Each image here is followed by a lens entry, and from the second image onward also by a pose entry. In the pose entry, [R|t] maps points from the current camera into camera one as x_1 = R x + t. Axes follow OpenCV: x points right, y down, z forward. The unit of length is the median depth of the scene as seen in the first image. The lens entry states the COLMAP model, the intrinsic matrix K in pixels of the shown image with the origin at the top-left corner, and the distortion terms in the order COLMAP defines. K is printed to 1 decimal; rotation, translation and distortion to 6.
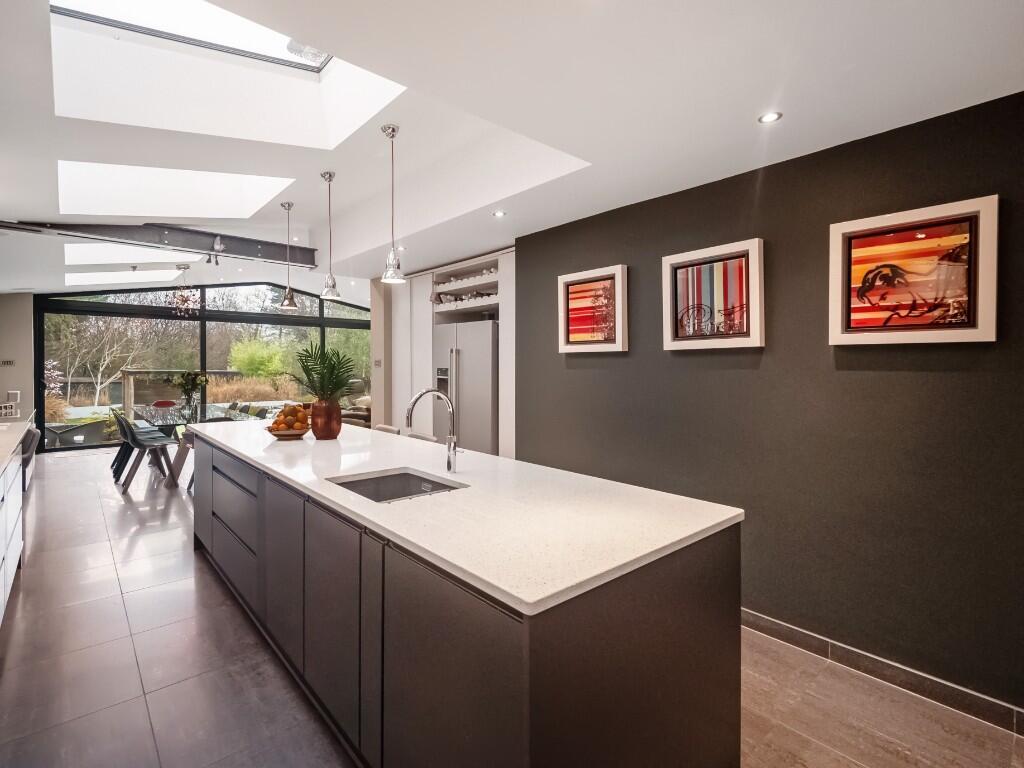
lens RADIAL K [[499.9, 0, 503.5], [0, 499.9, 369.4], [0, 0, 1]] dist [0.016942, 0.000099]
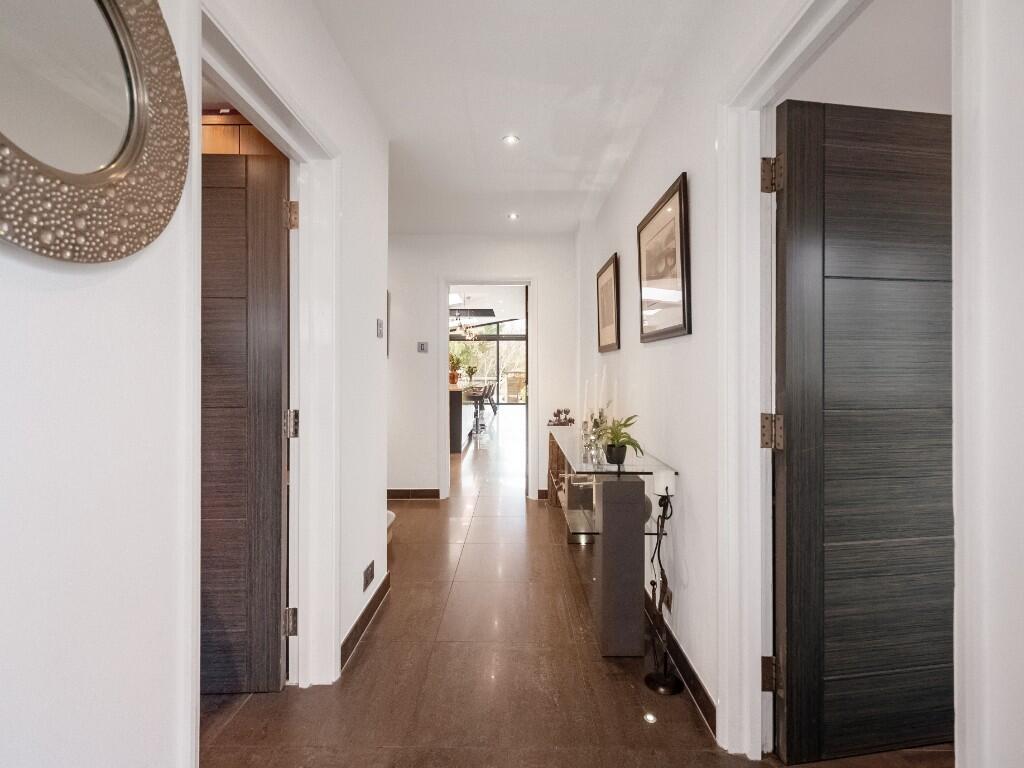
lens RADIAL K [[495.3, 0, 511.4], [0, 495.3, 369.8], [0, 0, 1]] dist [0.020265, -0.012983]
pose [[0.752382, 0.003002, -0.658720, 0.359904], [-0.013822, 0.999841, -0.011230, 0.017385], [0.658582, 0.017555, 0.752304, -0.191539]]
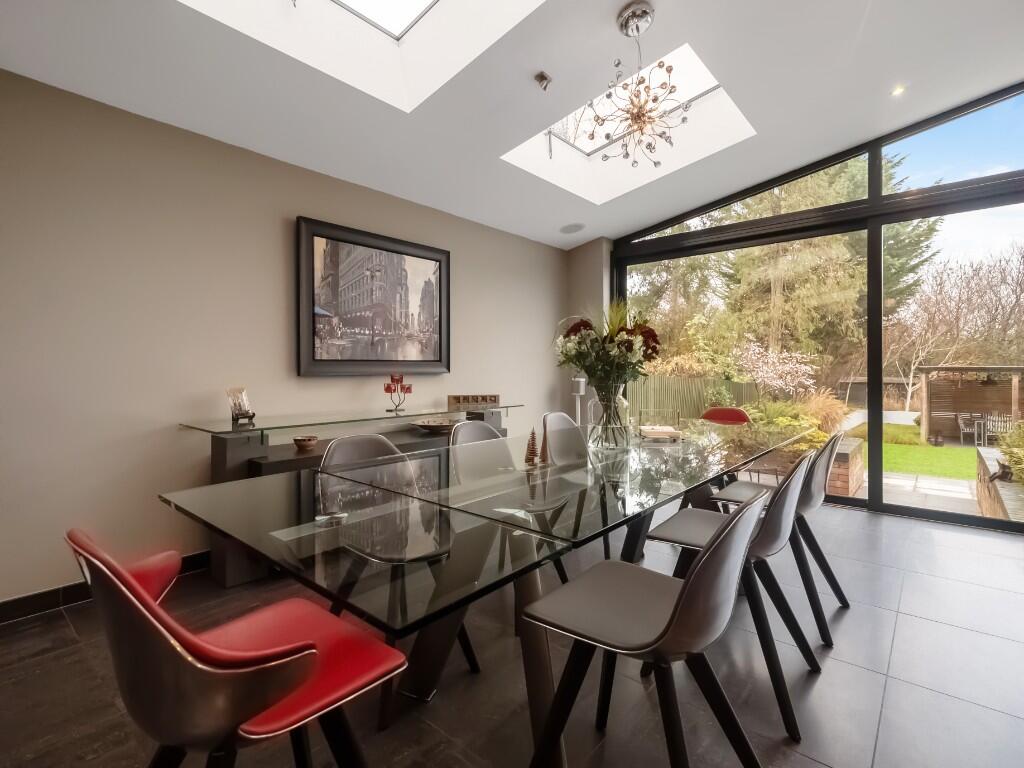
lens RADIAL K [[495.3, 0, 511.4], [0, 495.3, 369.8], [0, 0, 1]] dist [0.020265, -0.012983]
pose [[0.149848, -0.002299, -0.988706, -0.126912], [-0.004853, 0.999984, -0.003061, 0.014728], [0.988697, 0.005257, 0.149834, 0.352194]]
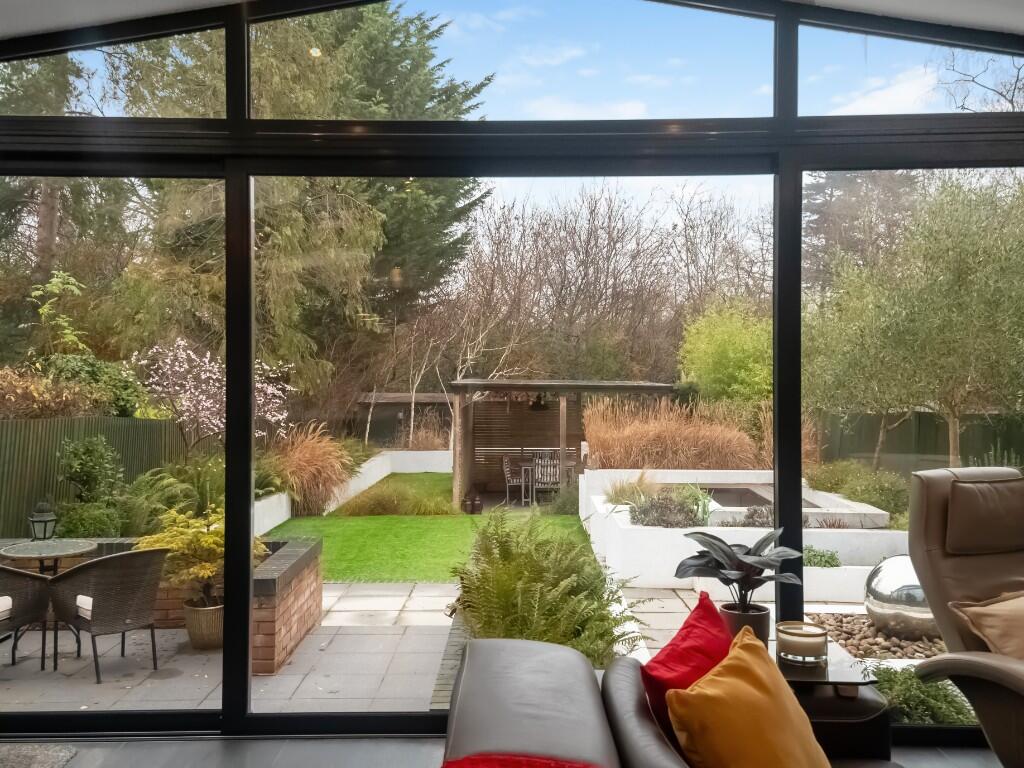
lens RADIAL K [[1031.5, 0, 510.8], [0, 1031.5, 358.3], [0, 0, 1]] dist [0.157667, -0.128119]
pose [[0.751985, -0.007529, -0.659138, -0.116621], [-0.003577, 0.999873, -0.015502, -0.005922], [0.659171, 0.014015, 0.751863, 0.408166]]
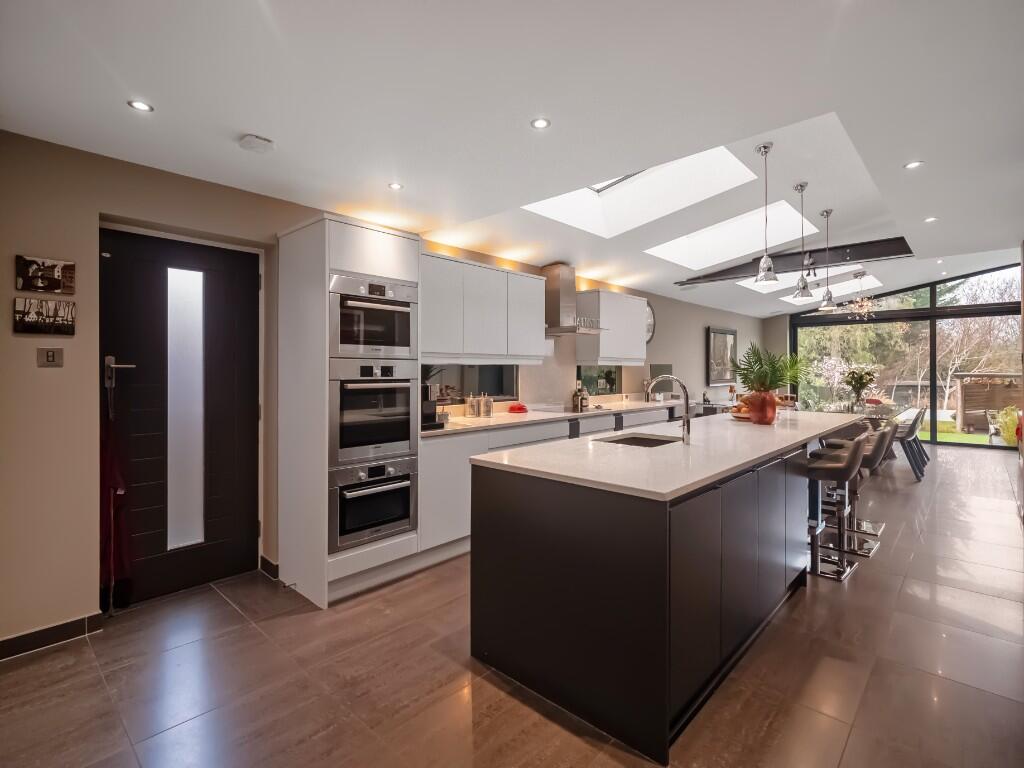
lens RADIAL K [[495.3, 0, 511.4], [0, 495.3, 369.8], [0, 0, 1]] dist [0.020265, -0.012983]
pose [[0.107404, -0.004735, -0.994204, 0.142998], [-0.004424, 0.999976, -0.005240, 0.004124], [0.994206, 0.004961, 0.107380, 0.056933]]
